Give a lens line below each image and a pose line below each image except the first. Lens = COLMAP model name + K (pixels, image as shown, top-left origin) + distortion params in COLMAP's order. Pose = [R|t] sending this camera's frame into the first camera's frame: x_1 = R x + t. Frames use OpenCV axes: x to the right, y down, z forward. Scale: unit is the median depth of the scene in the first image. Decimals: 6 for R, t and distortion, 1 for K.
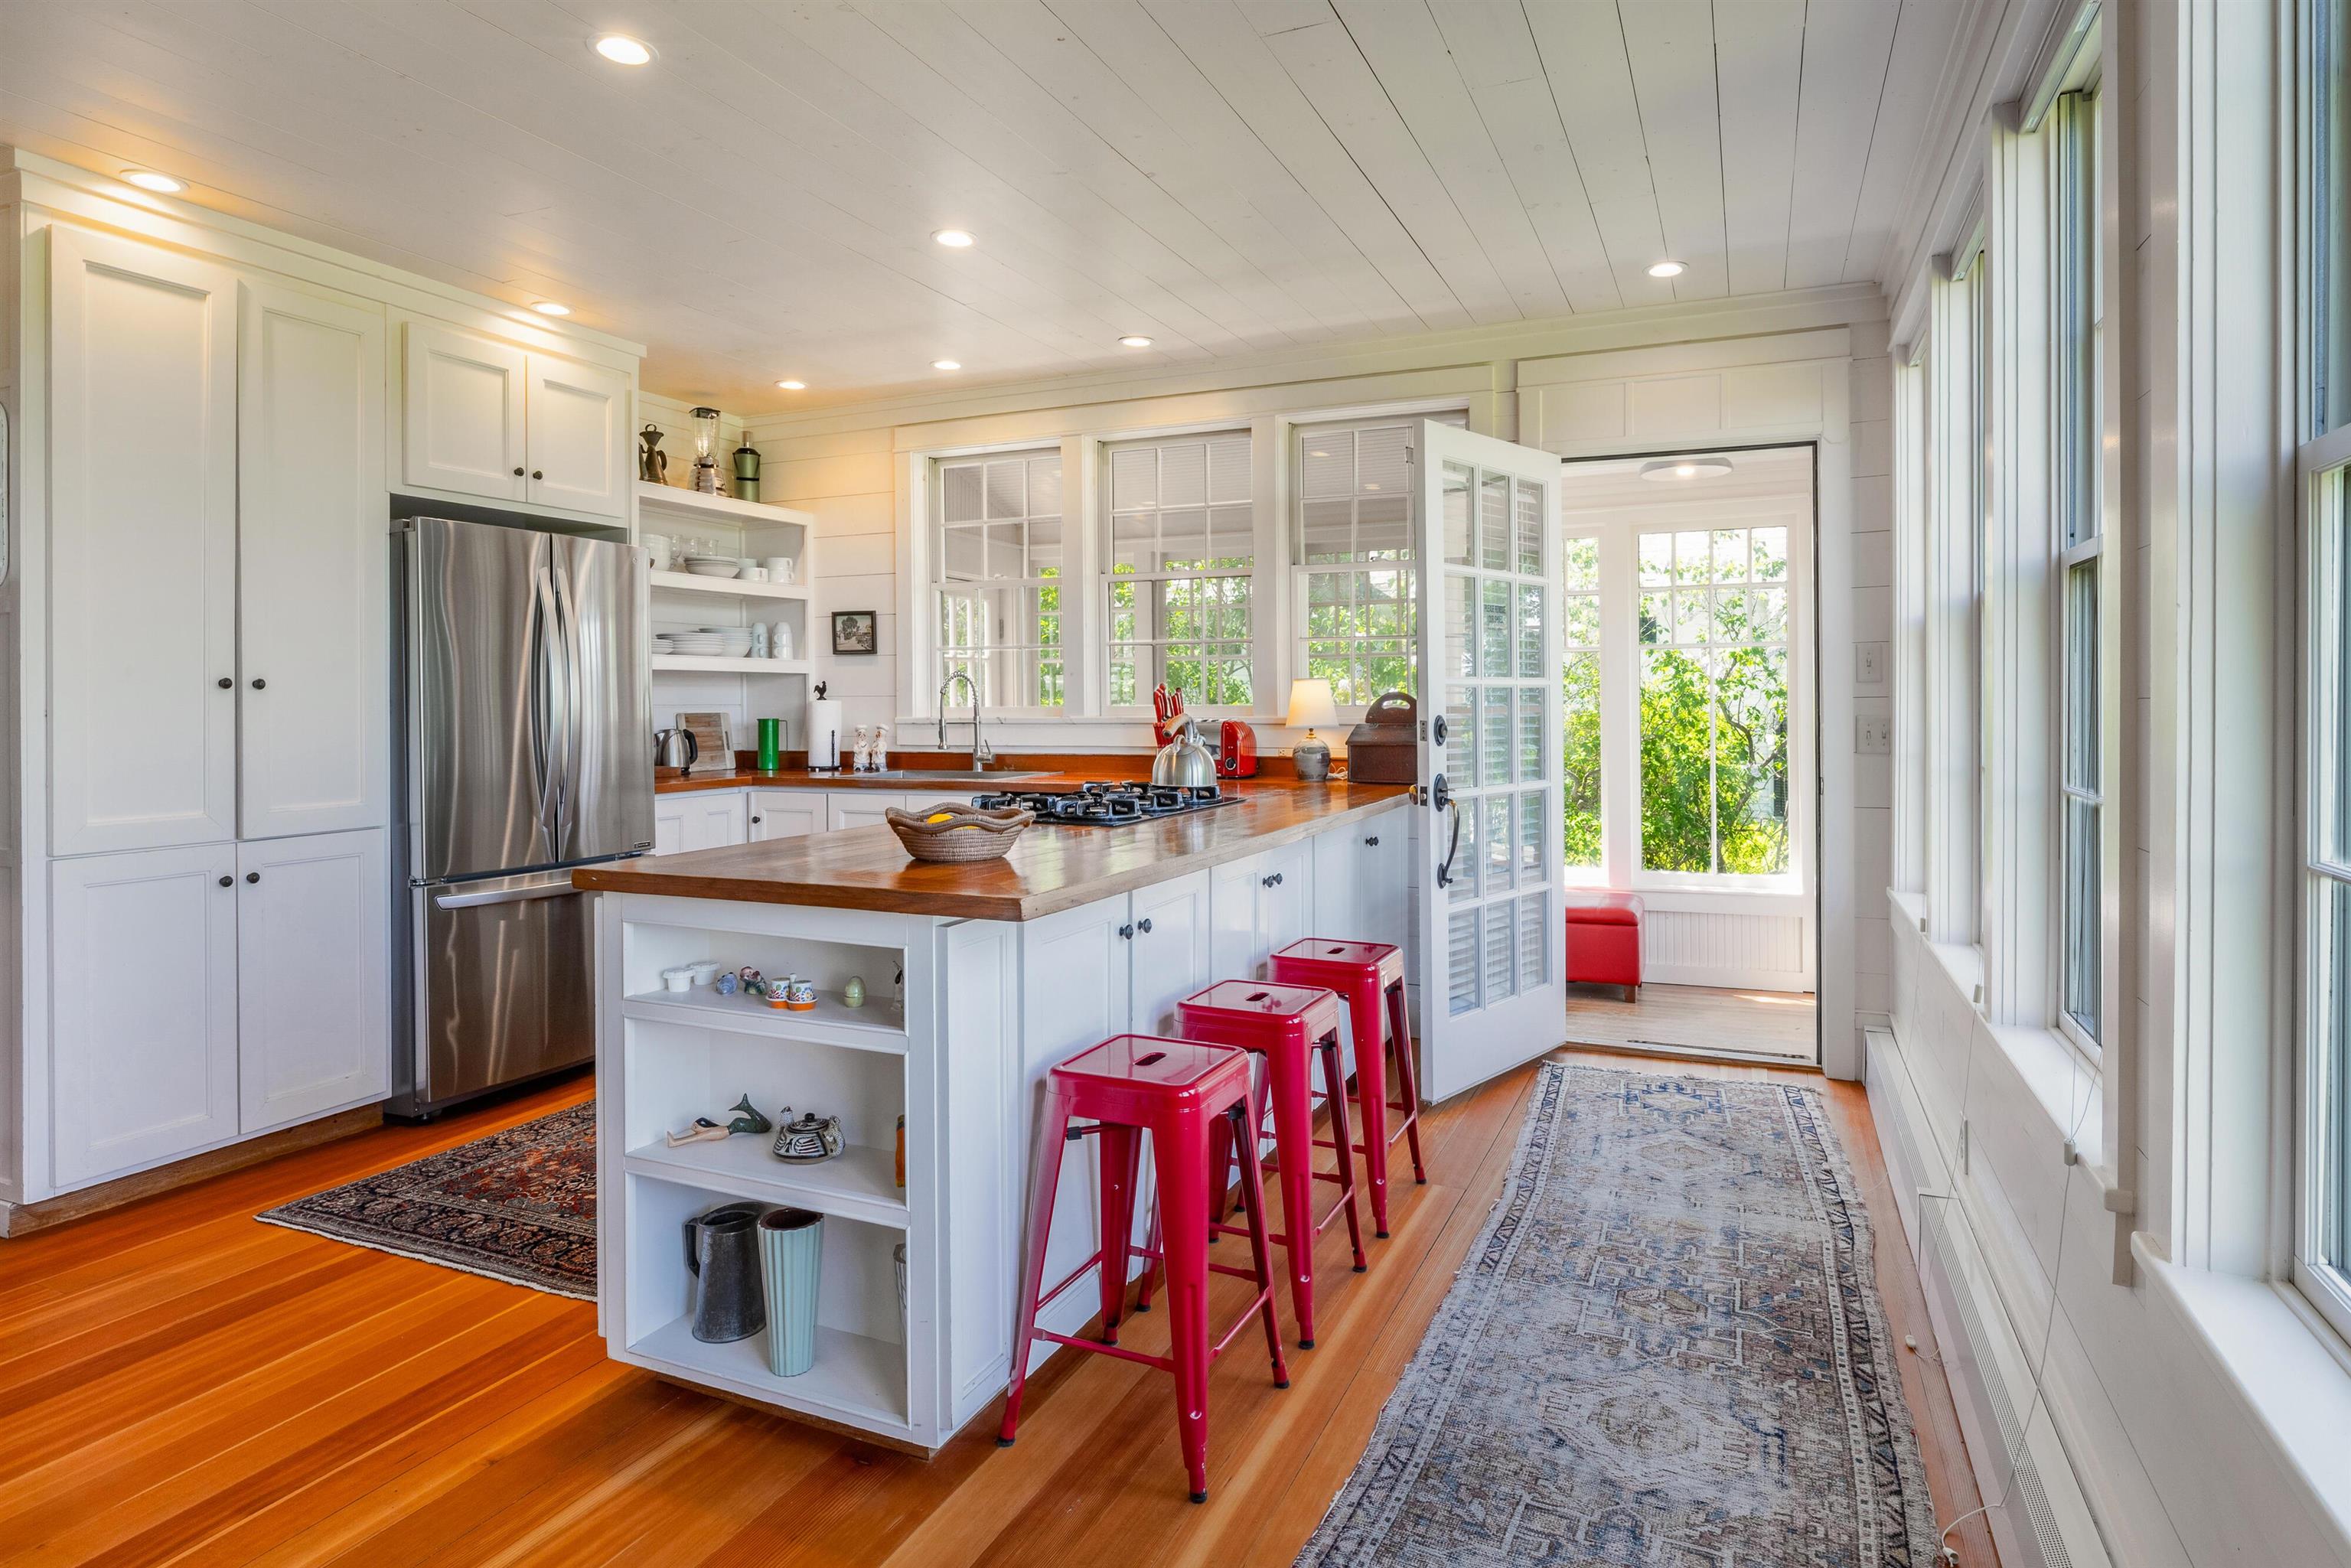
lens RADIAL K [[1309.6, 0, 1177.9], [0, 1309.6, 723.6], [0, 0, 1]] dist [-0.006109, -0.000854]
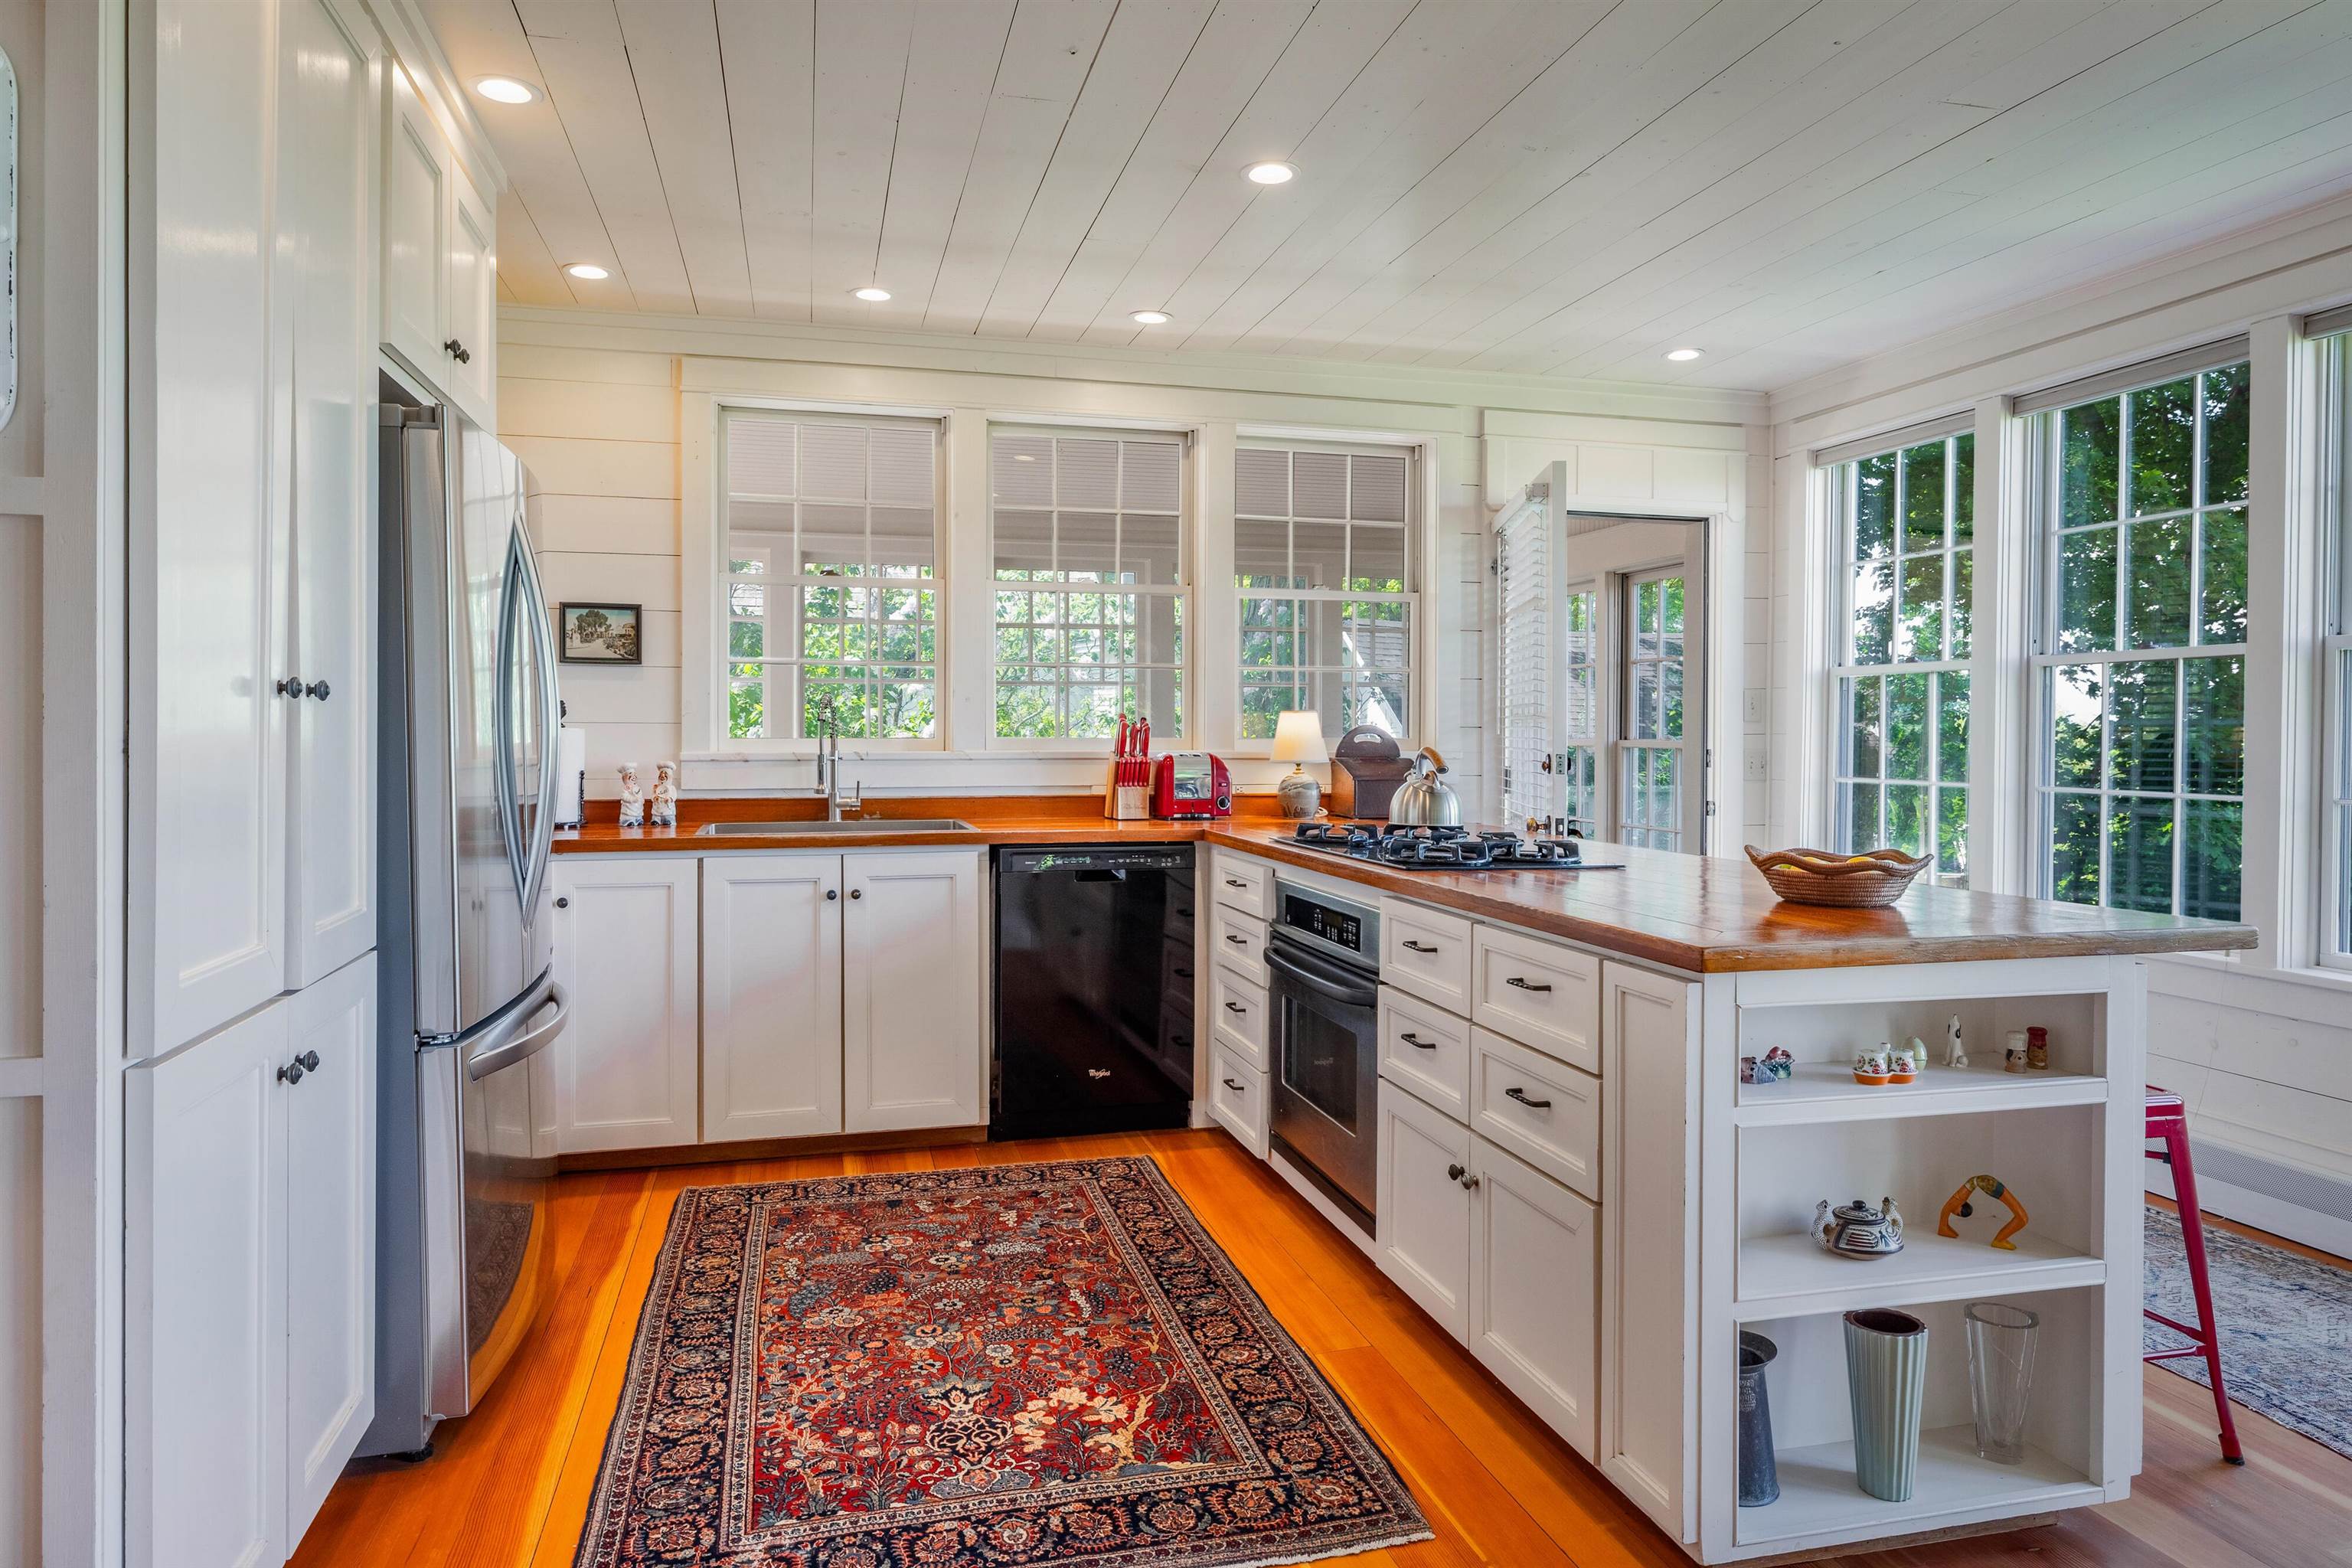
lens RADIAL K [[1393.9, 0, 1170.0], [0, 1393.9, 764.1], [0, 0, 1]] dist [-0.000004, 0.000180]
pose [[0.786538, -0.006552, 0.617507, -0.571251], [0.004196, 0.999977, 0.005266, -0.001132], [-0.617528, -0.001551, 0.786548, 0.256168]]
